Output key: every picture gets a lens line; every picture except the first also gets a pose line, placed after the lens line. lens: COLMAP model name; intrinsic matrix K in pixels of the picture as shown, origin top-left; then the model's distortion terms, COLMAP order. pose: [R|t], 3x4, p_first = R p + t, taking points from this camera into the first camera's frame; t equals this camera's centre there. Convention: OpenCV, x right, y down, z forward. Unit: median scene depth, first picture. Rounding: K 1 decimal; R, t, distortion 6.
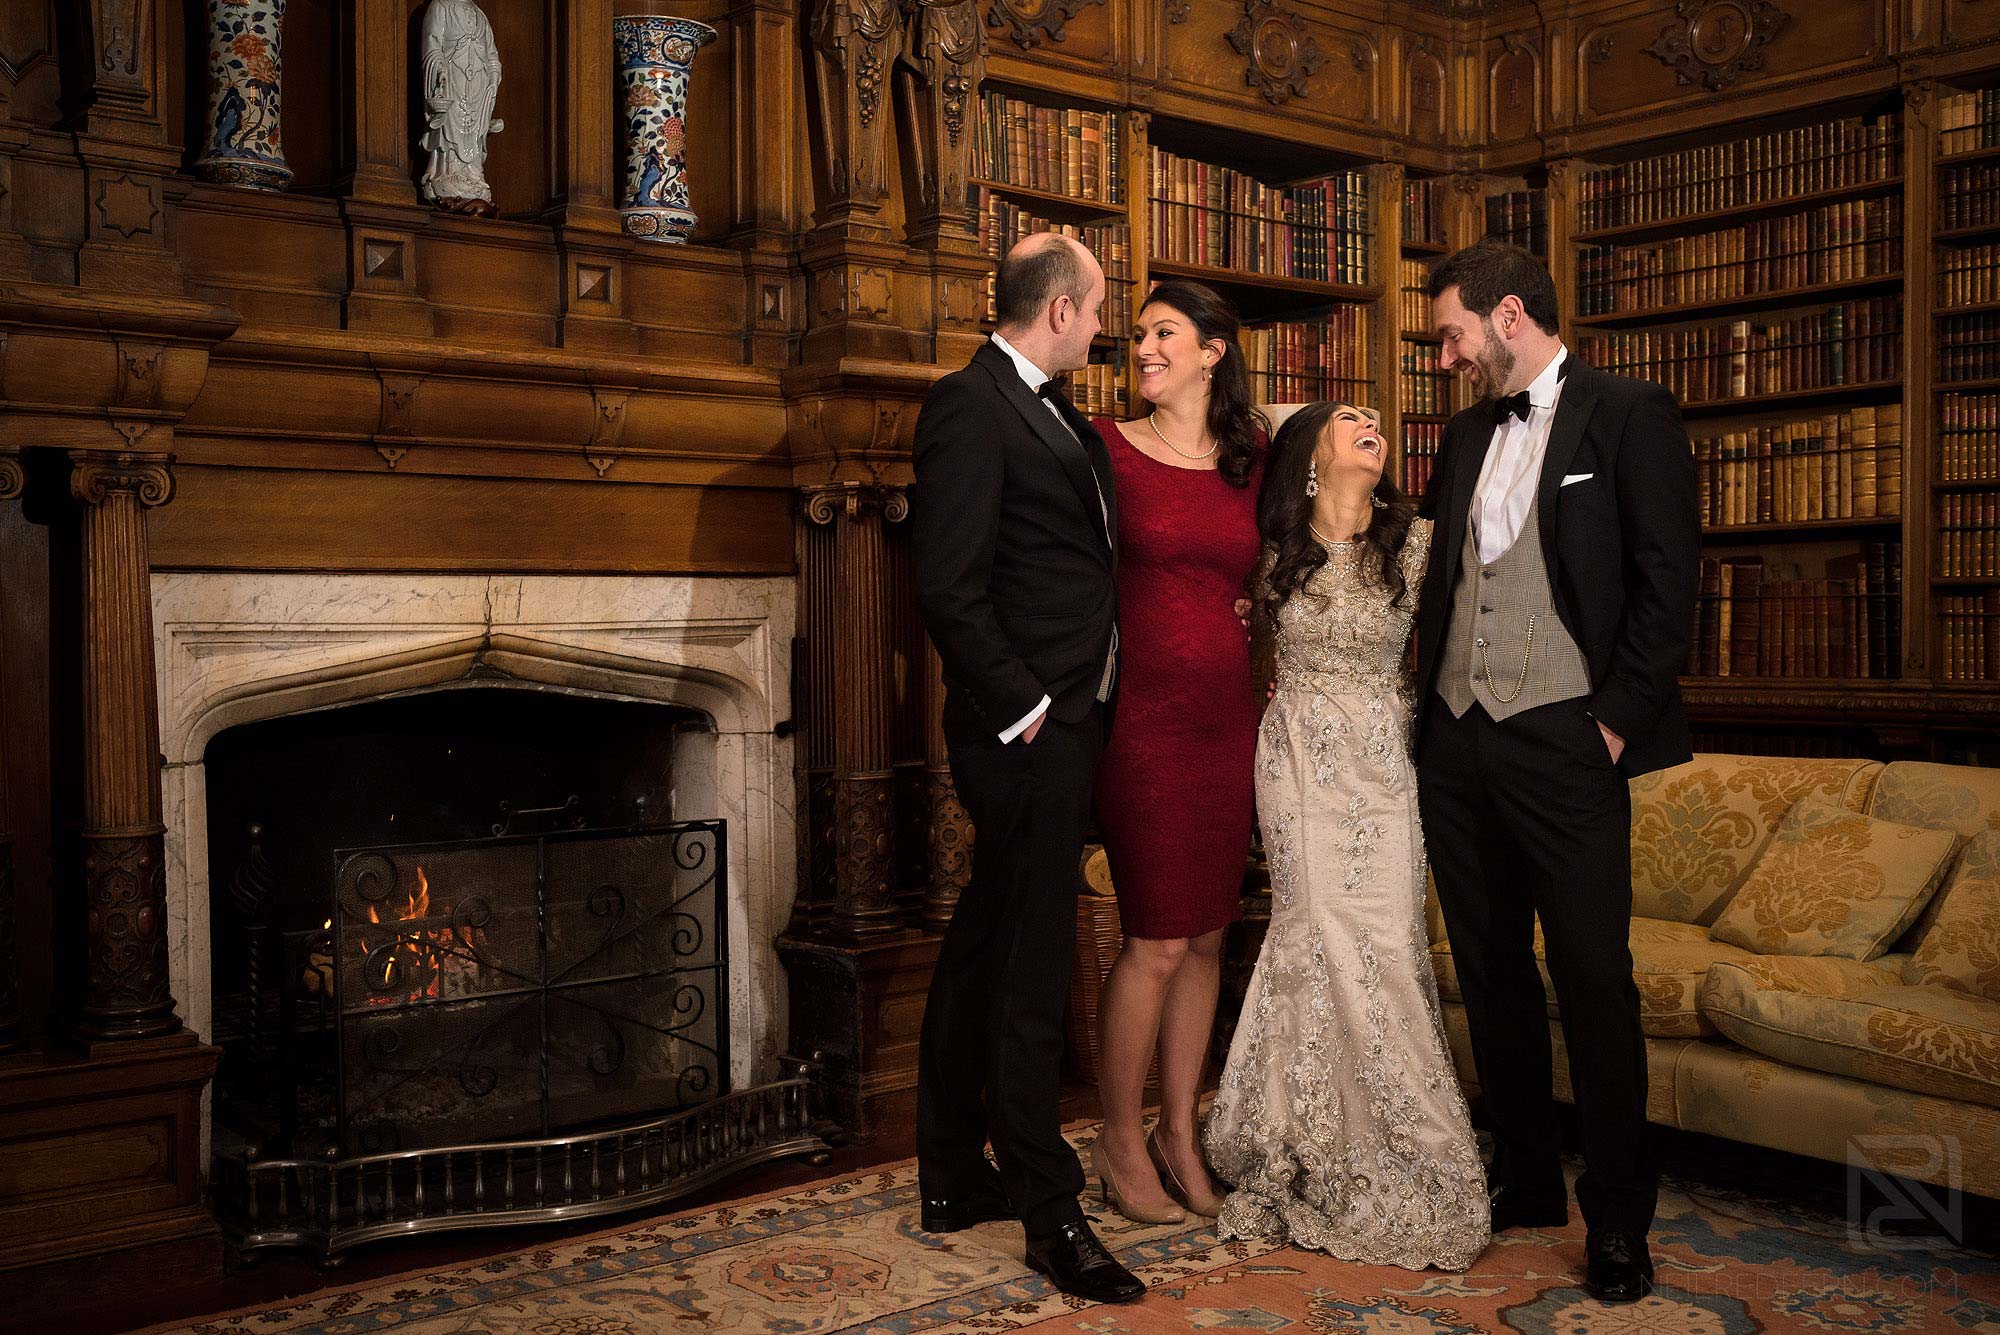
lens RADIAL K [[1994.3, 0, 997.5], [0, 1994.3, 656.6], [0, 0, 1]] dist [0.006362, -0.004172]
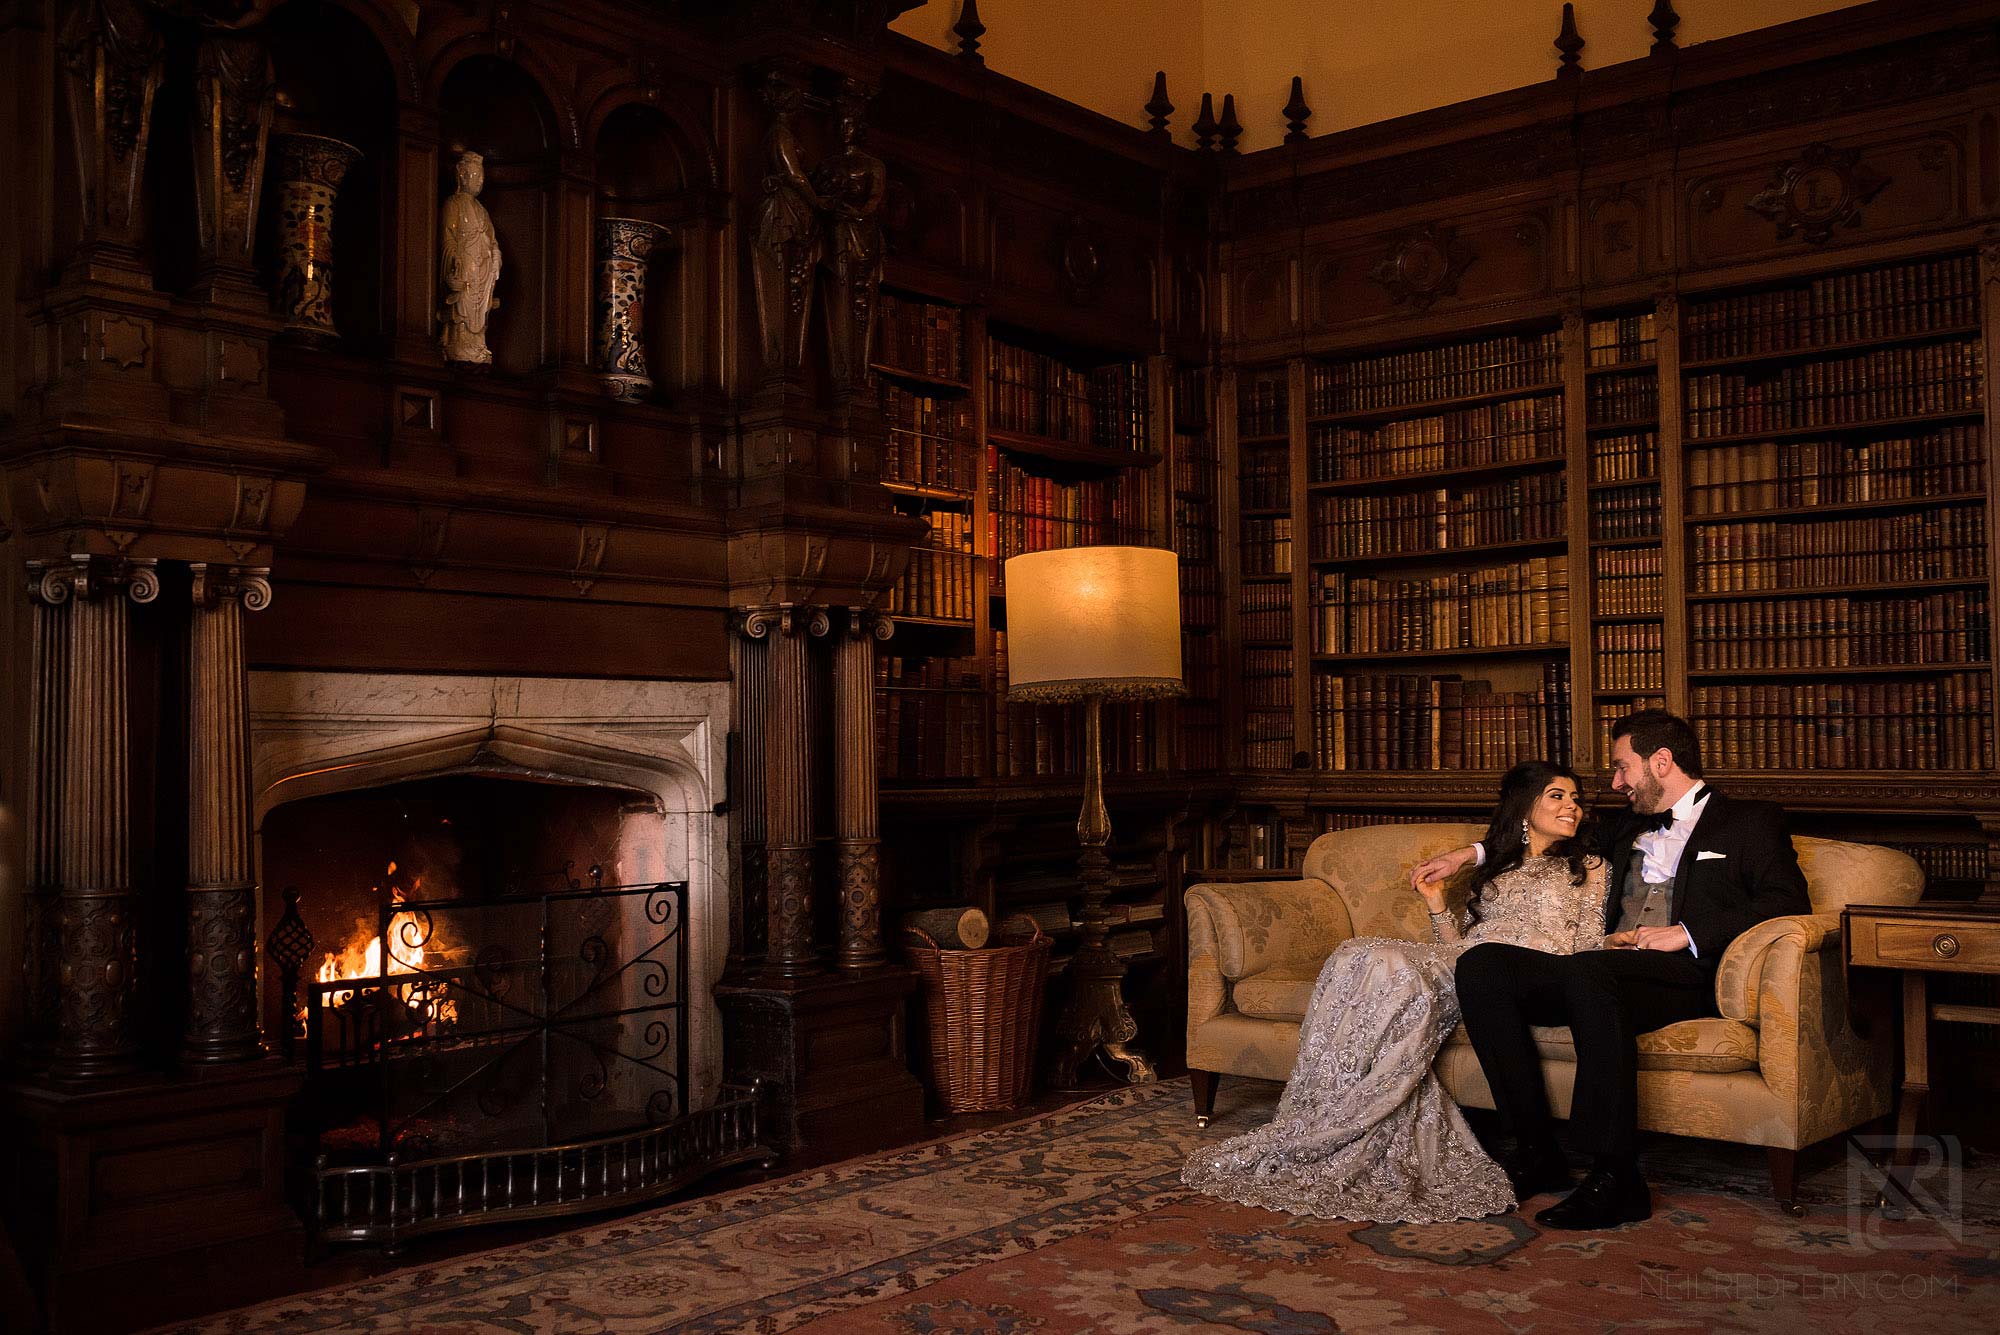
lens RADIAL K [[1913.0, 0, 1000.0], [0, 1913.0, 667.5], [0, 0, 1]] dist [0.004083, 0.006288]
pose [[0.982471, 0.006019, 0.186318, -0.157345], [0.006583, 0.997735, -0.066943, 0.029831], [-0.186298, 0.066996, 0.980206, -0.160458]]
